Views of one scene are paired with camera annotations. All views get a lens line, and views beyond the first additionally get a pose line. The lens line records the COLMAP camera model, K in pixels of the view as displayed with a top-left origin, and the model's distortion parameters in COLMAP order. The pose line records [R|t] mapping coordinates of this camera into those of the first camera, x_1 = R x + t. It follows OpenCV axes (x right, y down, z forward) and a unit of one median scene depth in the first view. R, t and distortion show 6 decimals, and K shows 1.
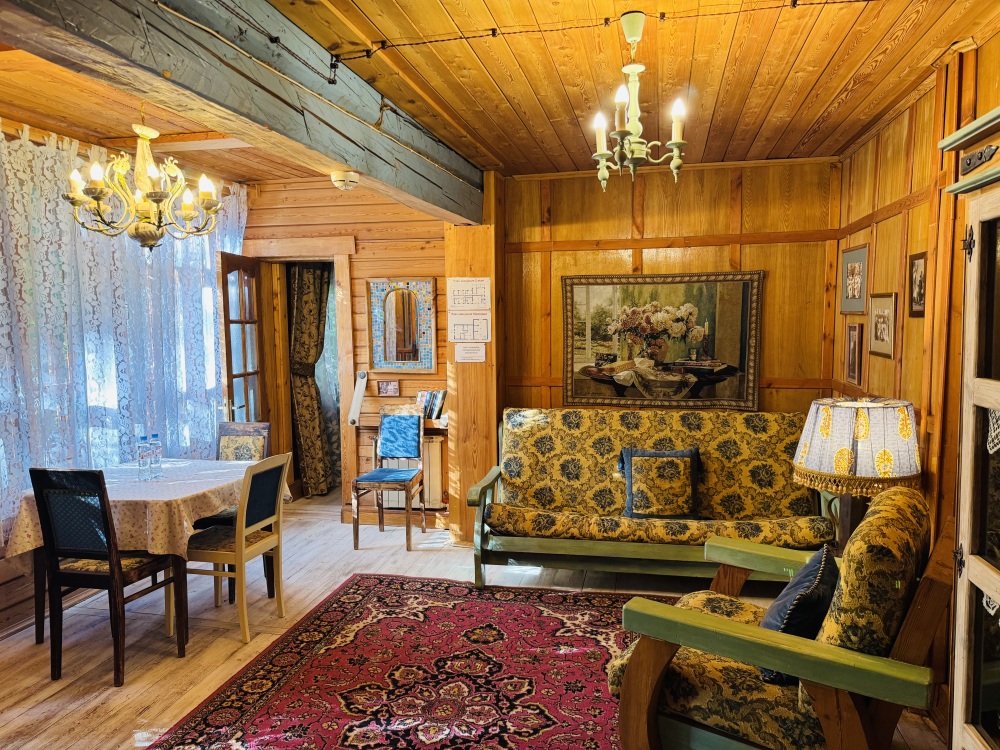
lens RADIAL K [[701.2, 0, 498.3], [0, 701.2, 382.4], [0, 0, 1]] dist [0.067204, -0.095393]
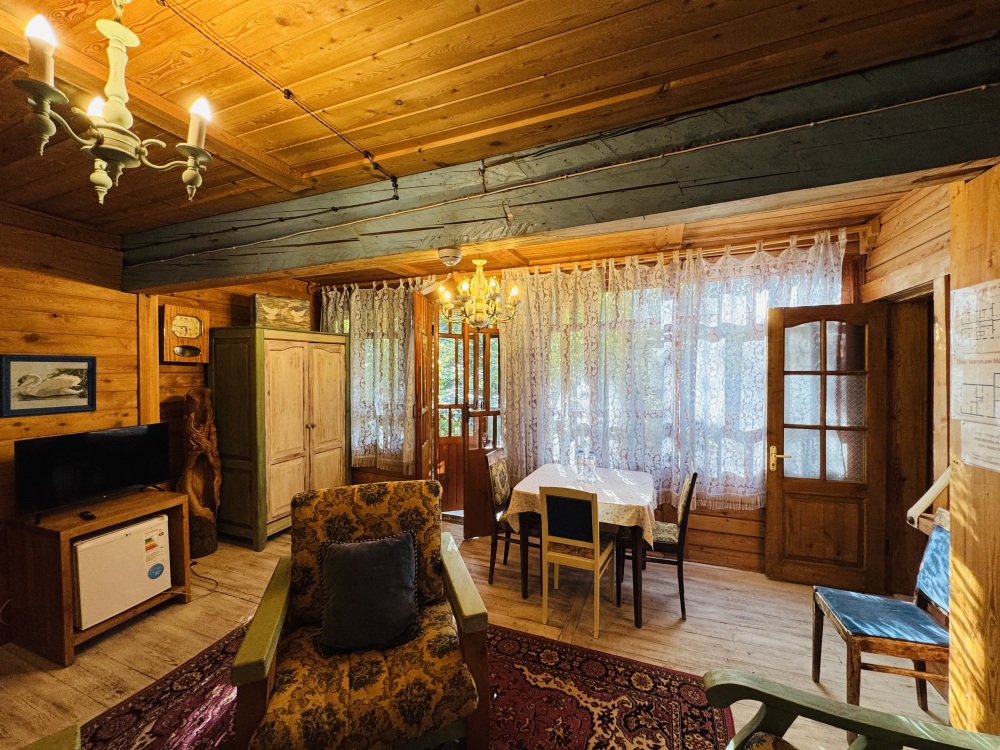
lens RADIAL K [[400.0, 0, 498.8], [0, 400.0, 376.0], [0, 0, 1]] dist [-0.002693, 0.000632]
pose [[-0.155722, 0.024157, -0.987506, 0.344321], [-0.089727, 0.995222, 0.038495, -0.094548], [0.983717, 0.094601, -0.152810, 0.940841]]
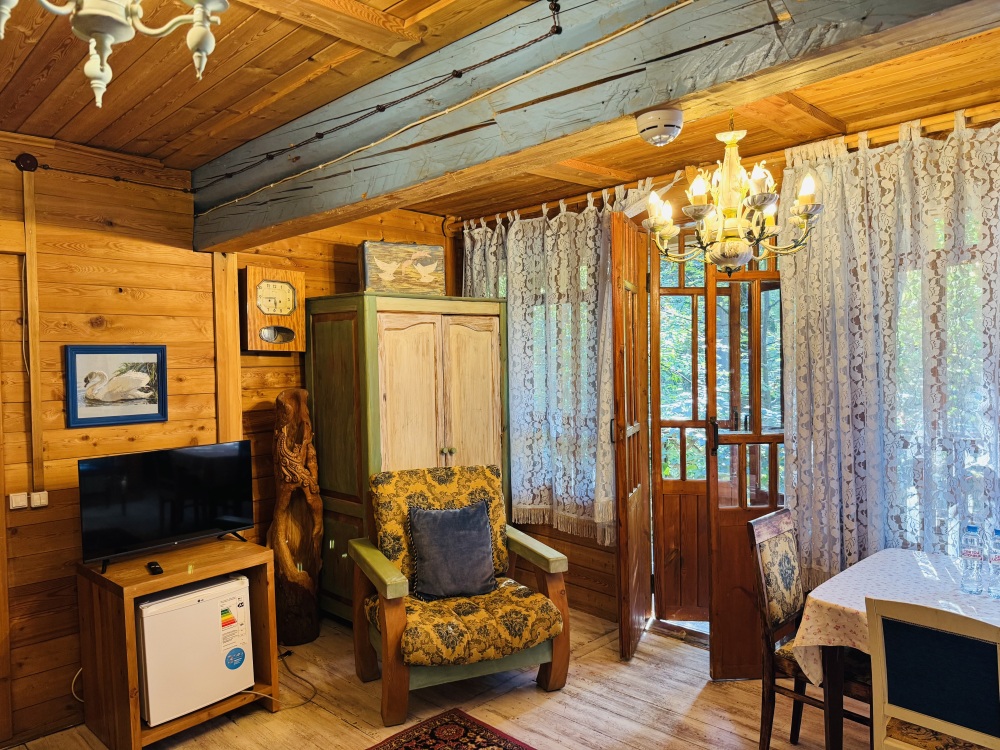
lens RADIAL K [[701.2, 0, 498.5], [0, 701.2, 383.5], [0, 0, 1]] dist [0.067204, -0.095393]
pose [[-0.524464, 0.045186, -0.850233, 0.295144], [-0.055792, 0.994621, 0.087275, -0.090876], [0.849603, 0.093209, -0.519122, 0.951018]]
